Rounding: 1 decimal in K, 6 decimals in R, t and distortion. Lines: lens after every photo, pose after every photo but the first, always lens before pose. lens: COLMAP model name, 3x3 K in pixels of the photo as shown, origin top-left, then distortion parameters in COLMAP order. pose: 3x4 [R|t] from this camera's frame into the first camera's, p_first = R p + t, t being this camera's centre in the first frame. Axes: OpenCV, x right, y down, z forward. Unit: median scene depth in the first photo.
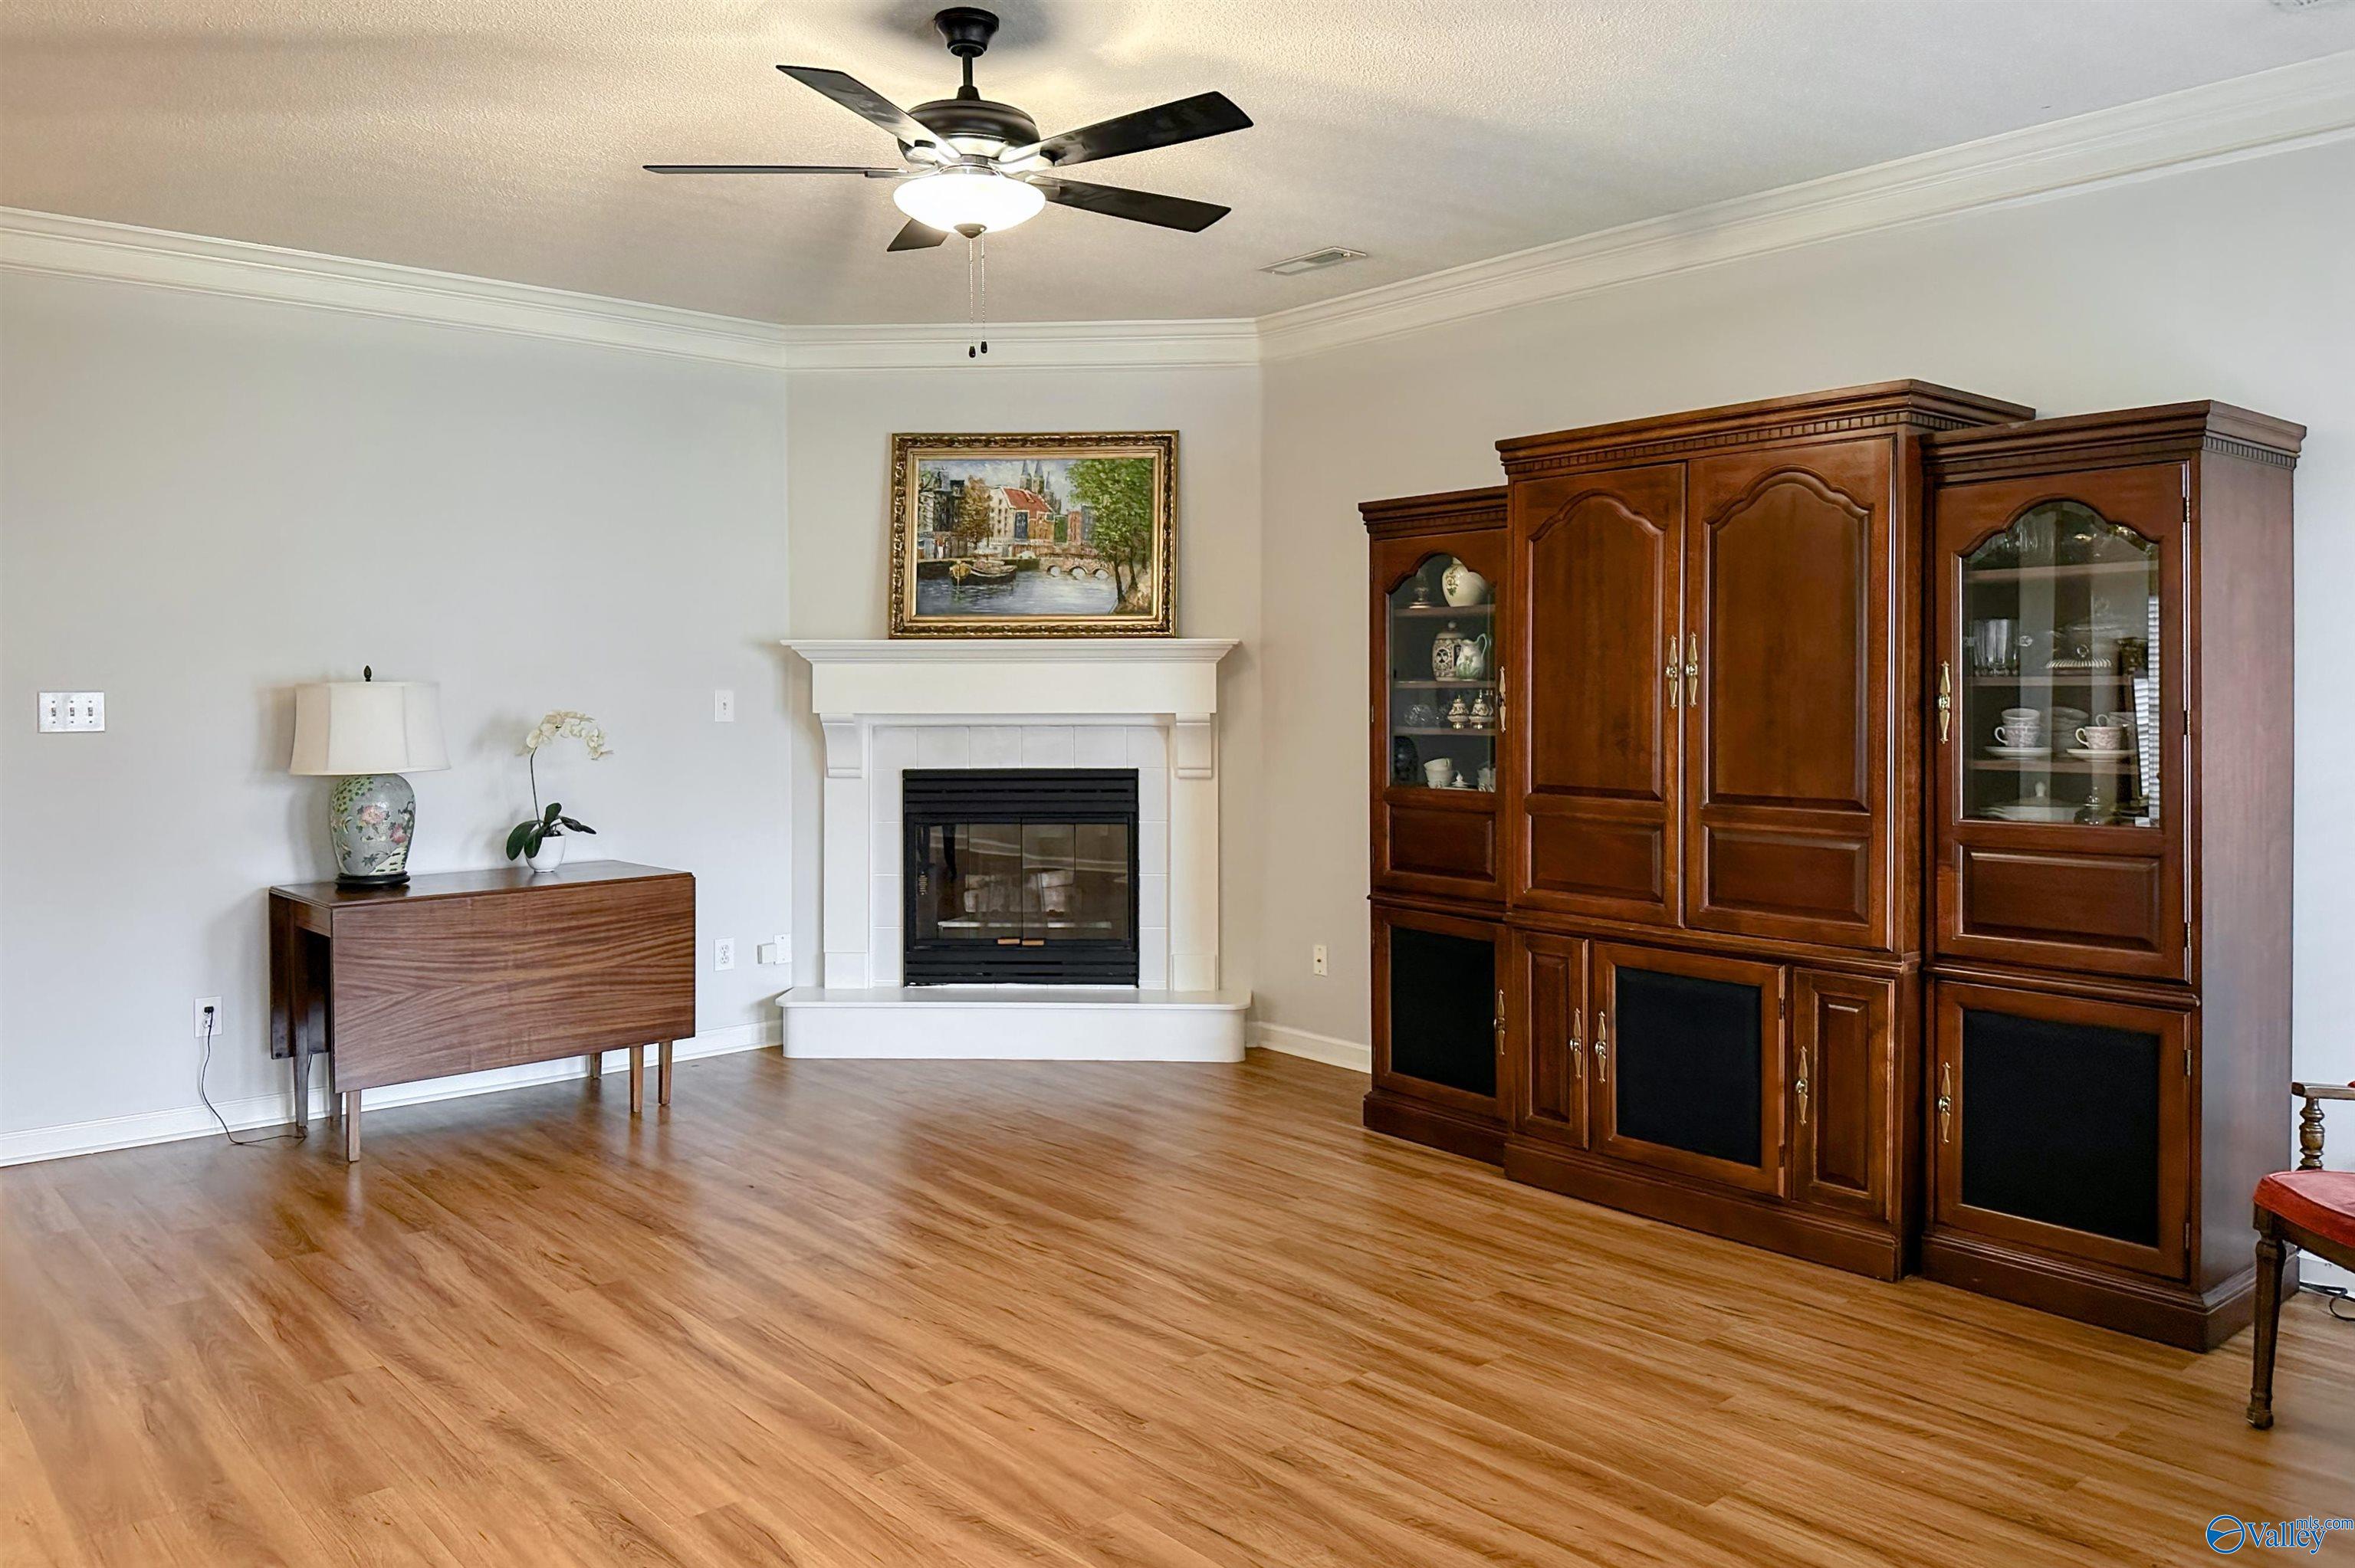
lens RADIAL K [[1669.6, 0, 1169.5], [0, 1669.6, 696.4], [0, 0, 1]] dist [0.115630, -0.180186]
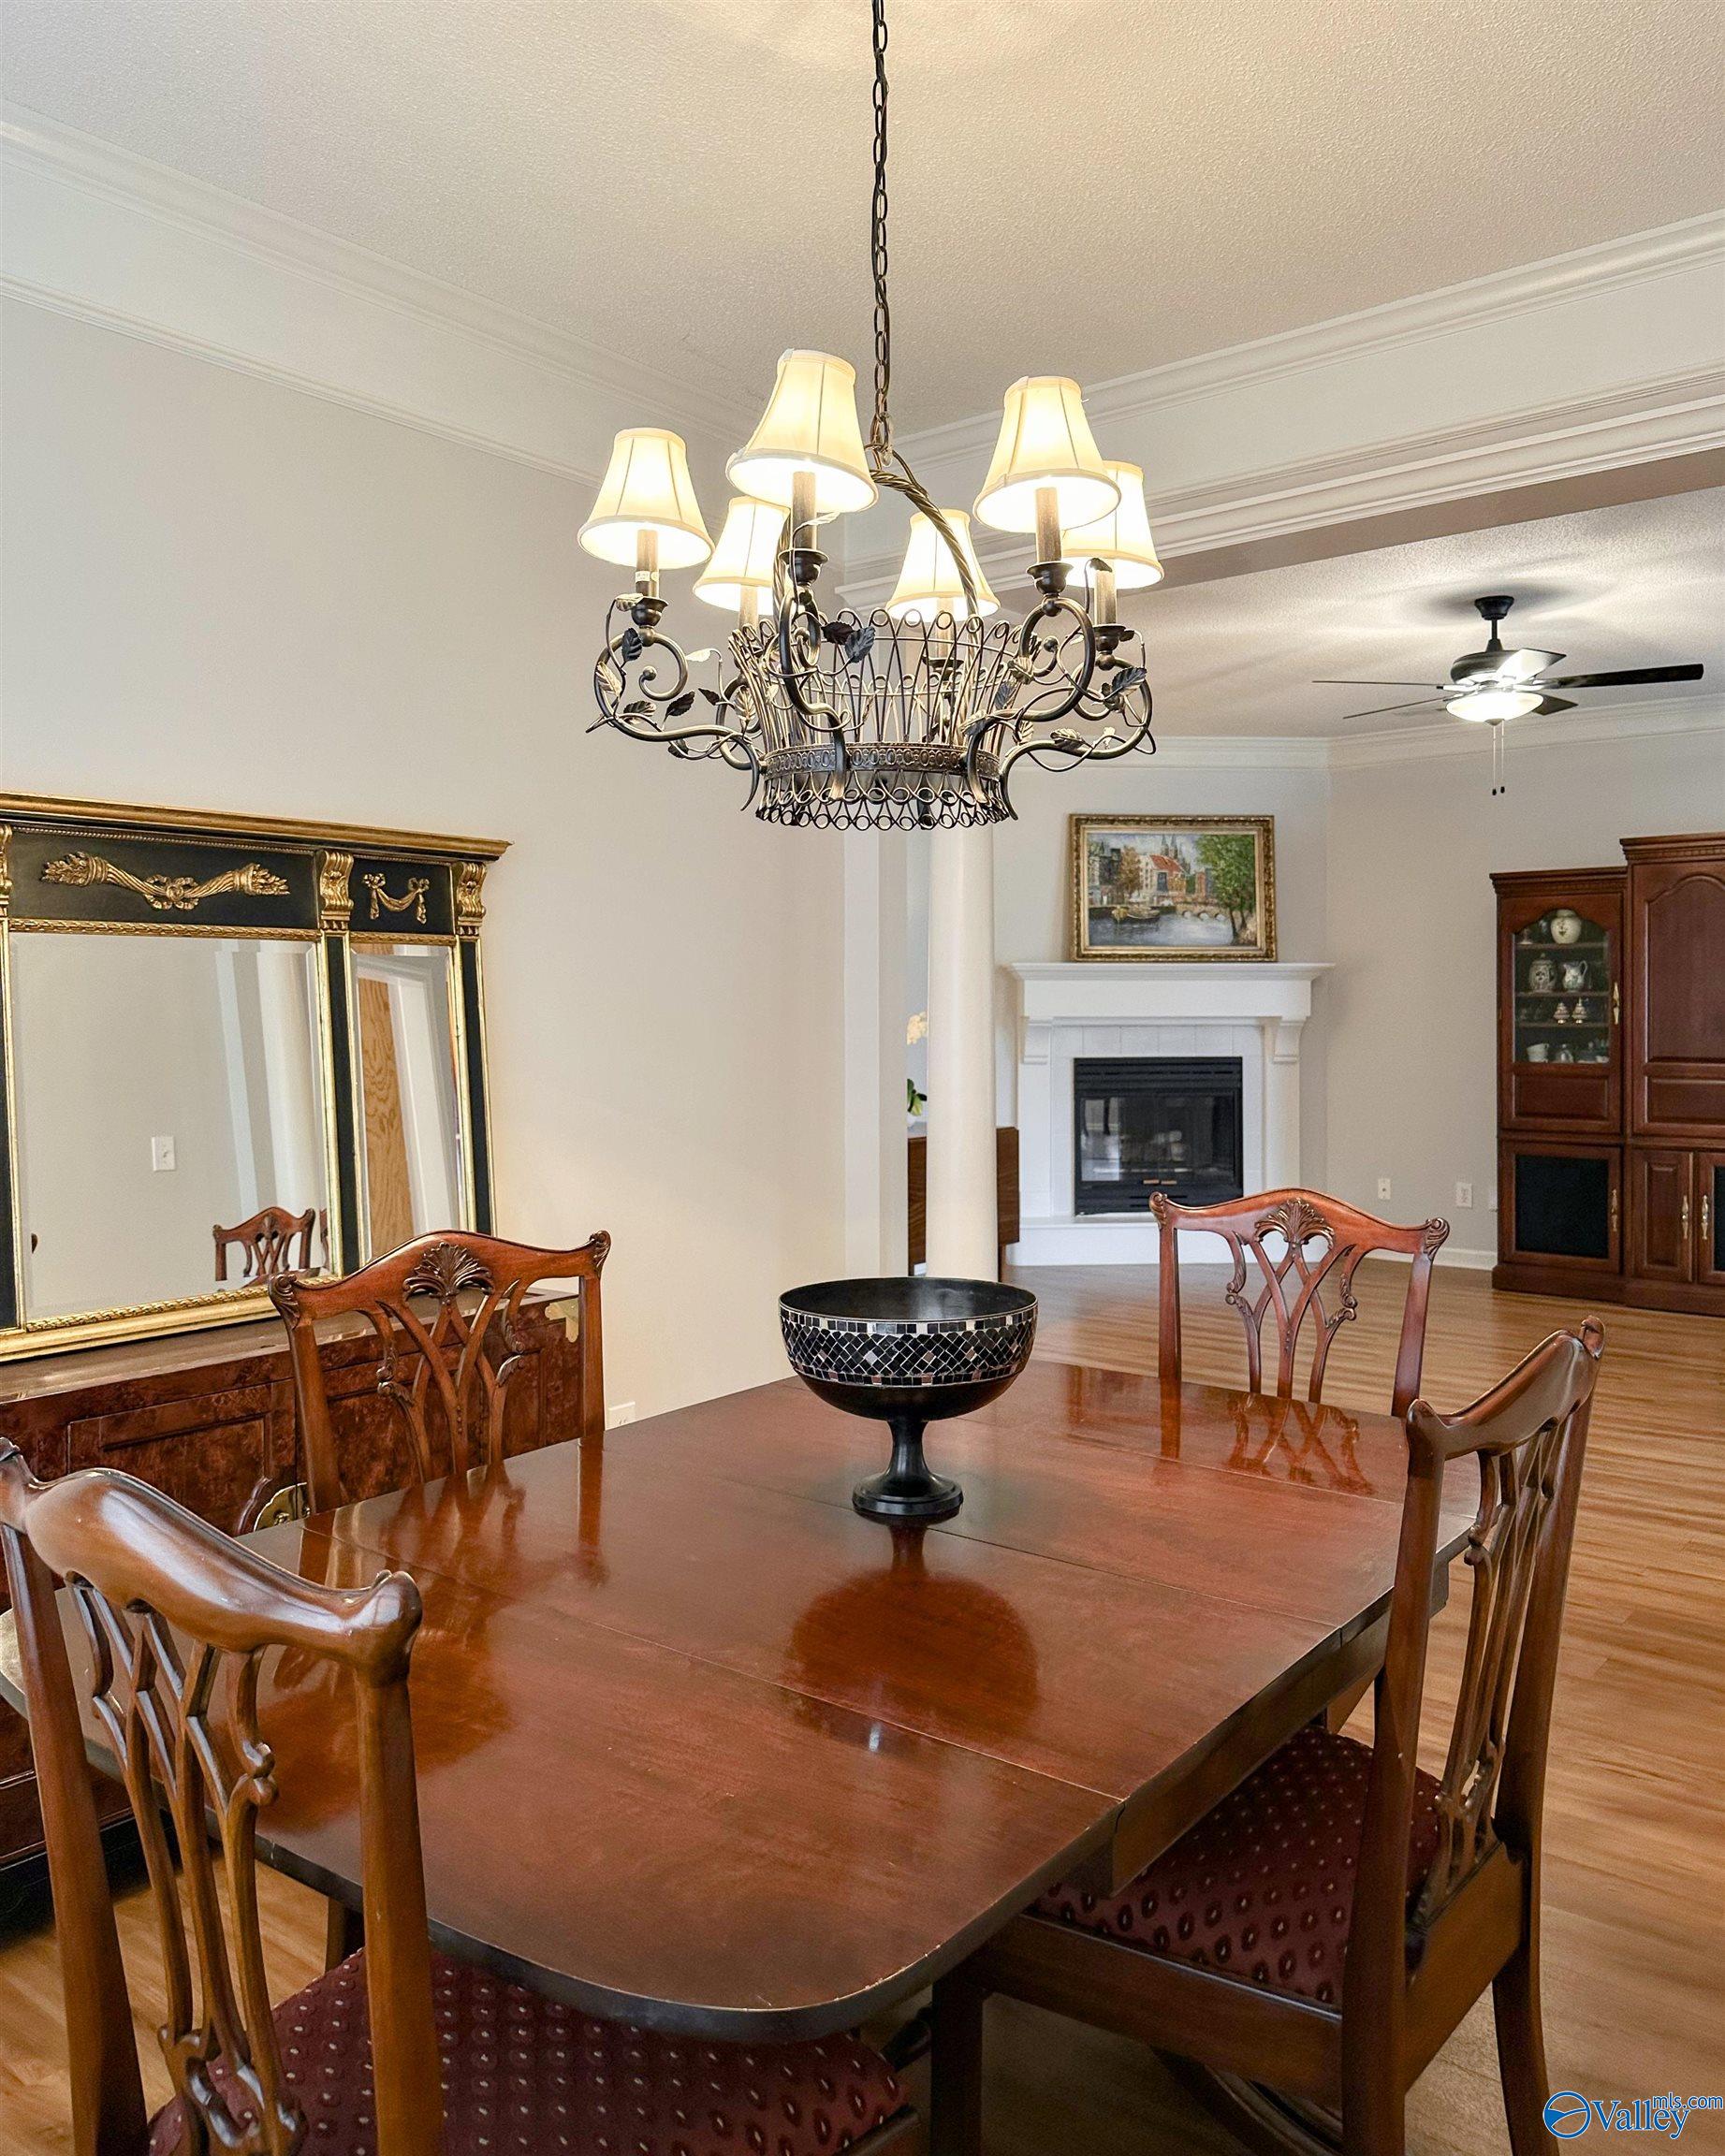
lens RADIAL K [[1587.9, 0, 859.2], [0, 1587.9, 1016.2], [0, 0, 1]] dist [0.110045, -0.275663]
pose [[0.984069, 0.000225, 0.177789, -0.579652], [0.000082, 0.999999, -0.001718, 0.012209], [-0.177789, 0.001705, 0.984067, -0.262063]]
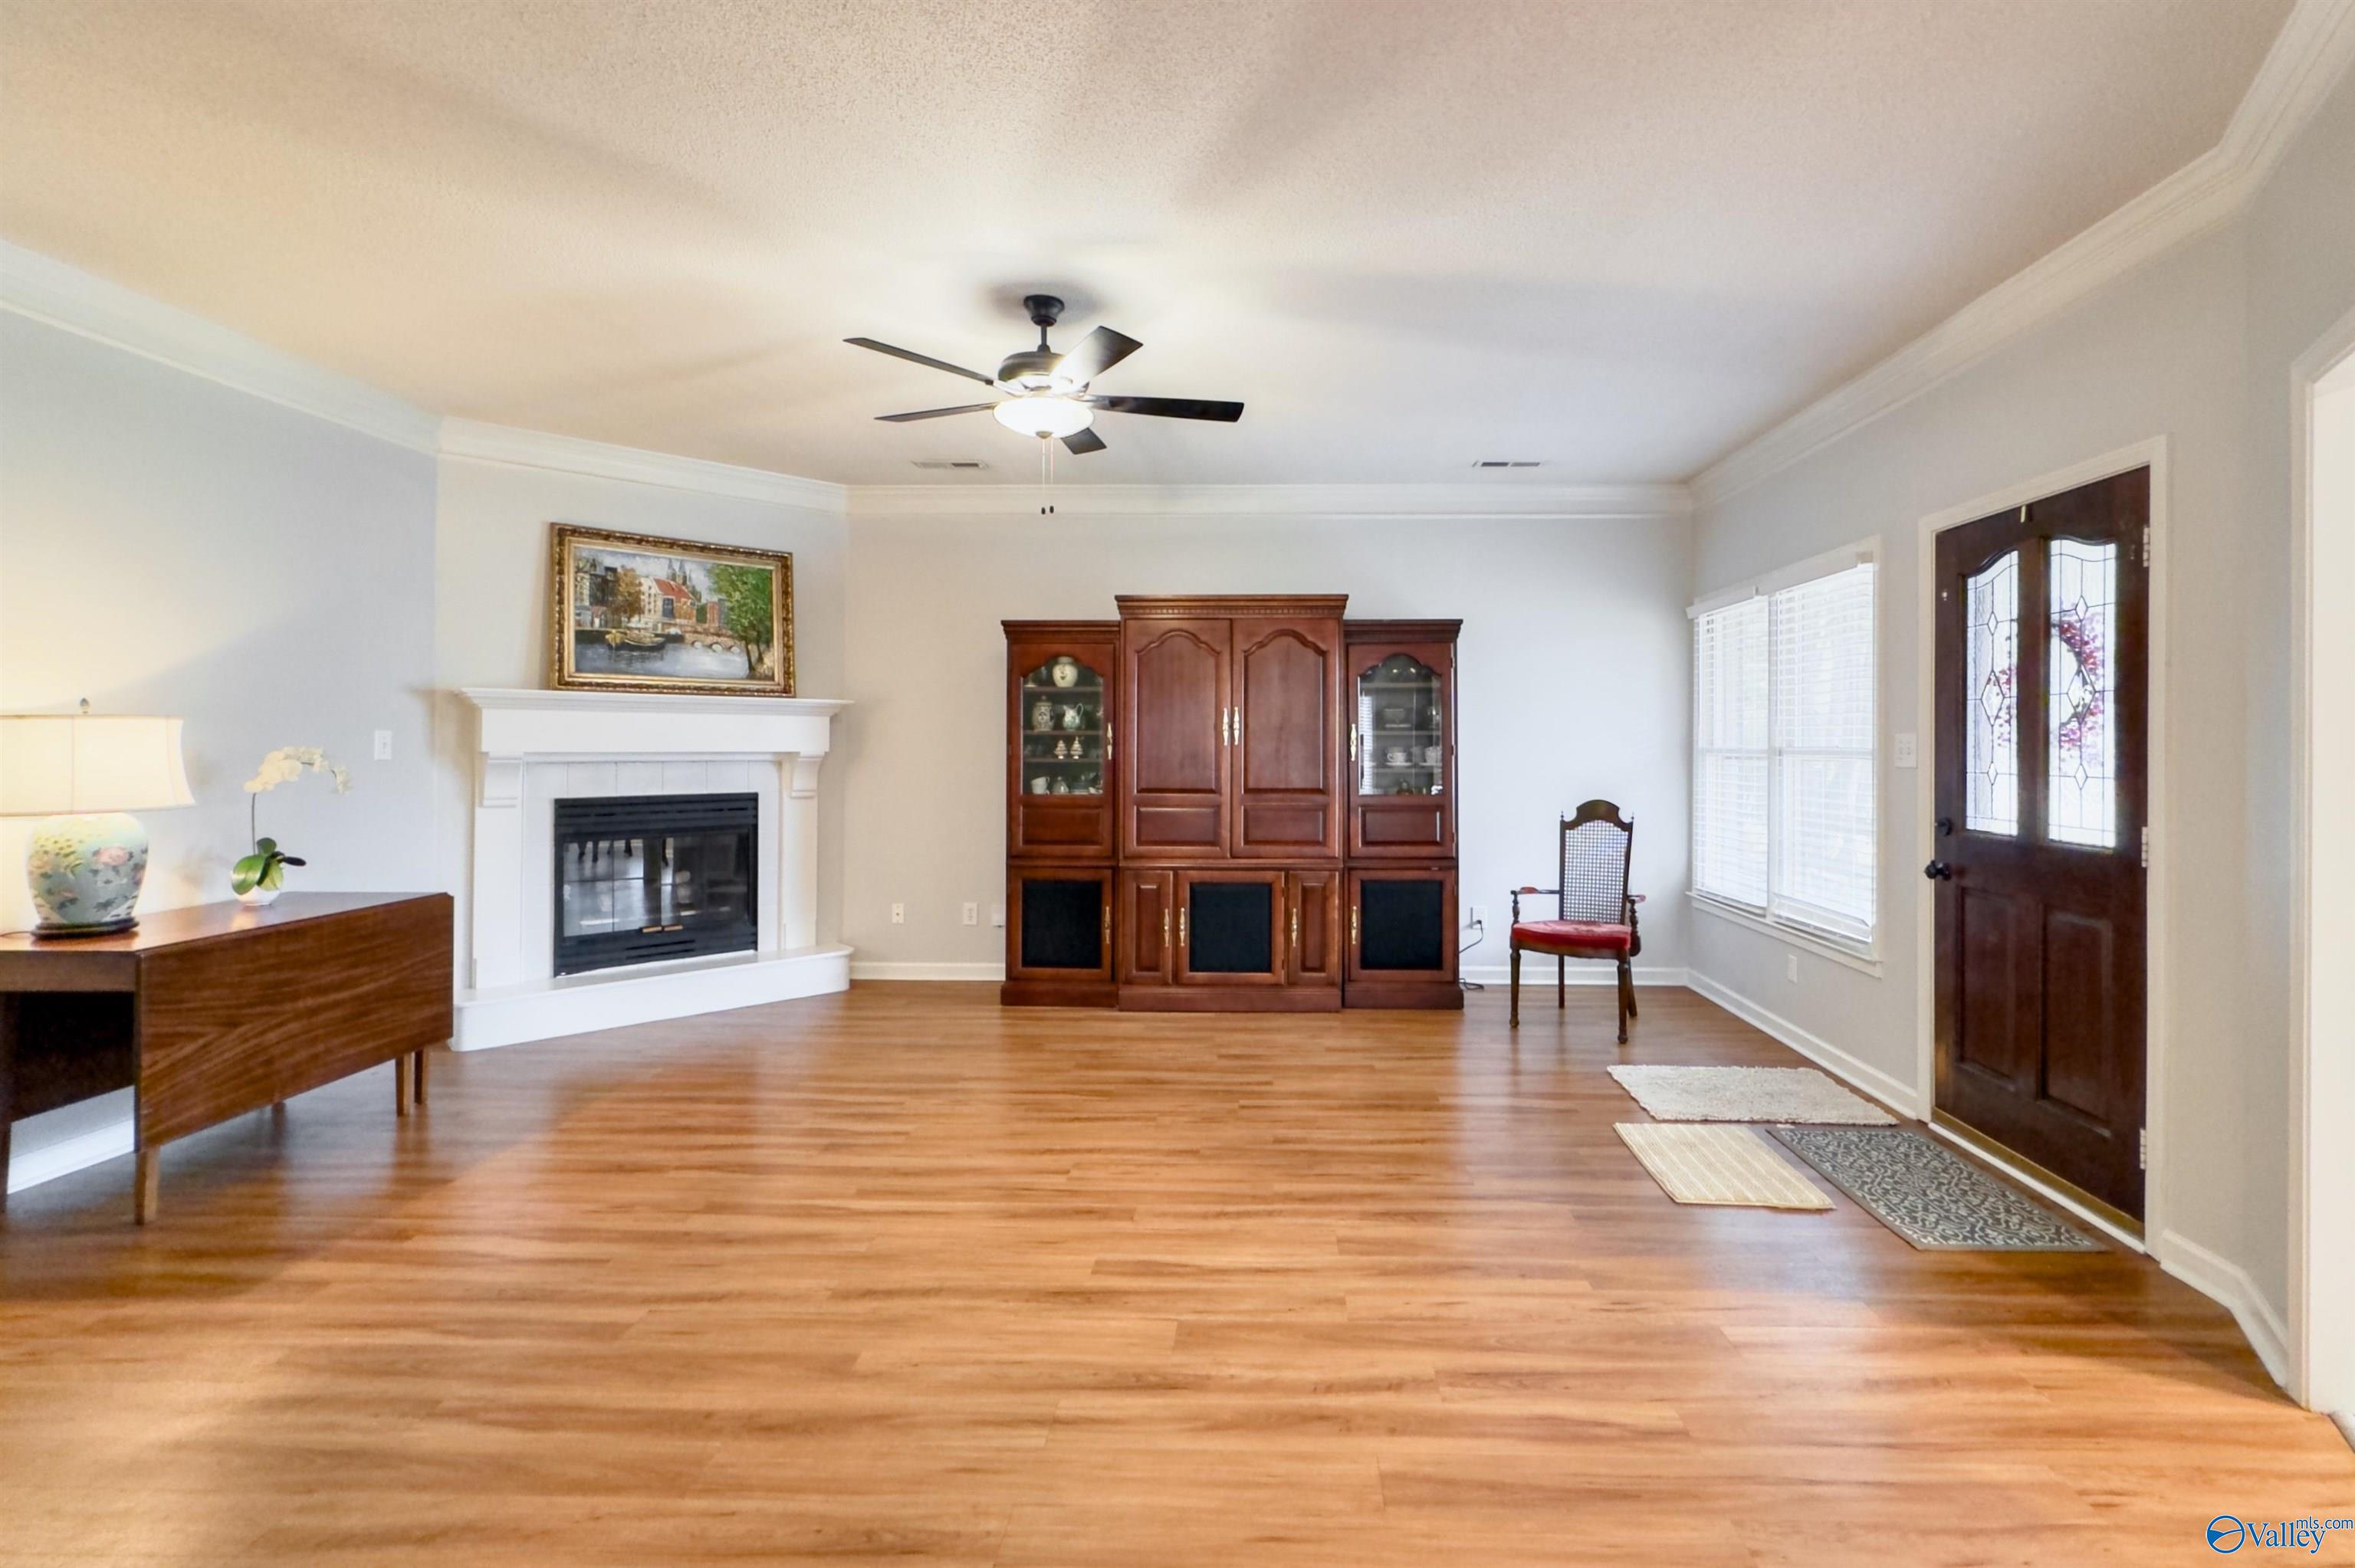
lens RADIAL K [[1042.3, 0, 1240.6], [0, 1042.3, 737.8], [0, 0, 1]] dist [0.000232, -0.000047]
pose [[0.669340, 0.010278, 0.742885, -0.398214], [-0.001773, 0.999924, -0.012237, 0.008480], [-0.742954, 0.006873, 0.669307, 0.126460]]
